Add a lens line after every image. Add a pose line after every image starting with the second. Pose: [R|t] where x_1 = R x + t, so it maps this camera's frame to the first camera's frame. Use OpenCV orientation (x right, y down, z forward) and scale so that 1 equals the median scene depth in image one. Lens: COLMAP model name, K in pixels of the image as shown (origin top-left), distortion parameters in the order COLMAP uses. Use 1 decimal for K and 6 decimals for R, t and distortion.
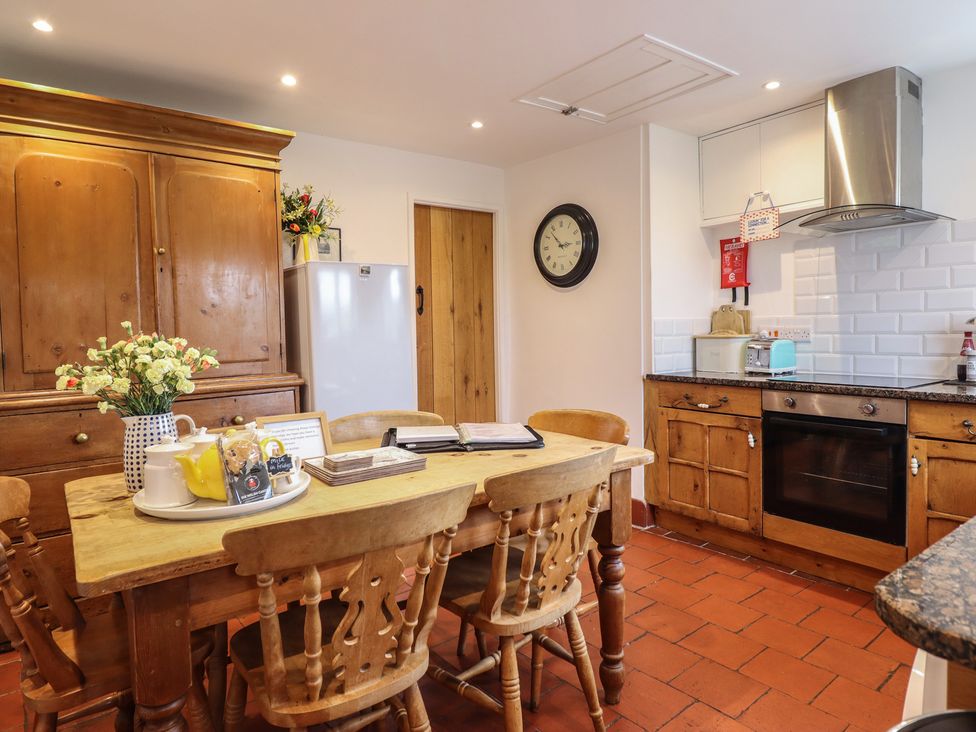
lens RADIAL K [[568.2, 0, 484.9], [0, 568.2, 358.2], [0, 0, 1]] dist [-0.003090, -0.002757]
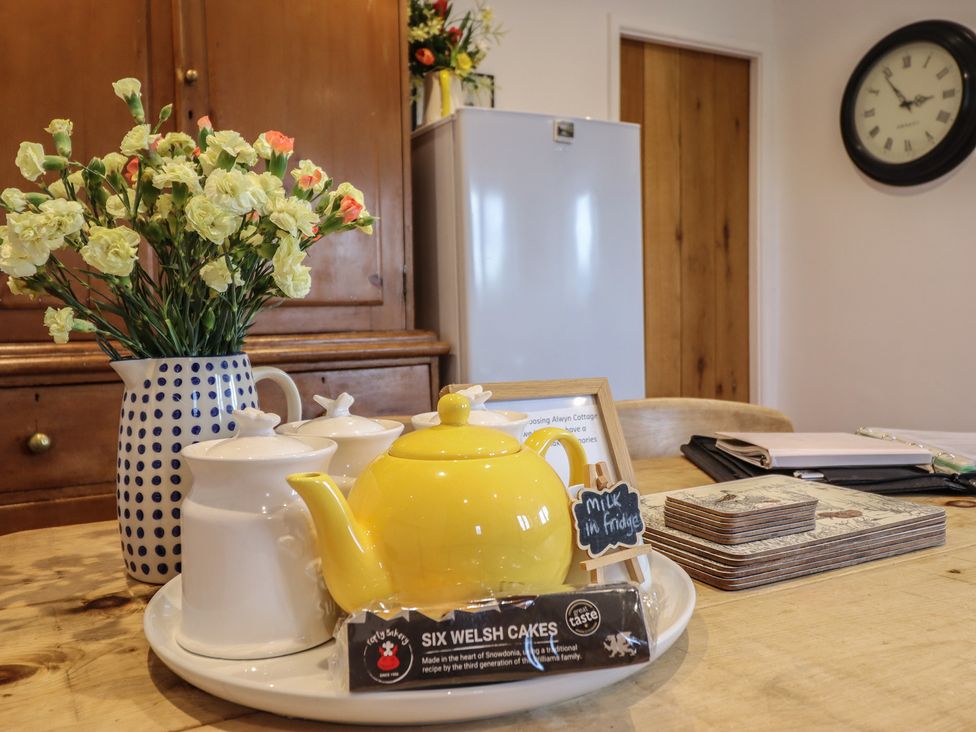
lens RADIAL K [[813.3, 0, 488.0], [0, 813.3, 366.0], [0, 0, 1]] dist [0.006088, 0.004199]
pose [[0.989921, 0.011237, -0.141173, -0.340632], [-0.010440, 0.999925, 0.006386, 0.099301], [0.141234, -0.004848, 0.989964, 0.535659]]
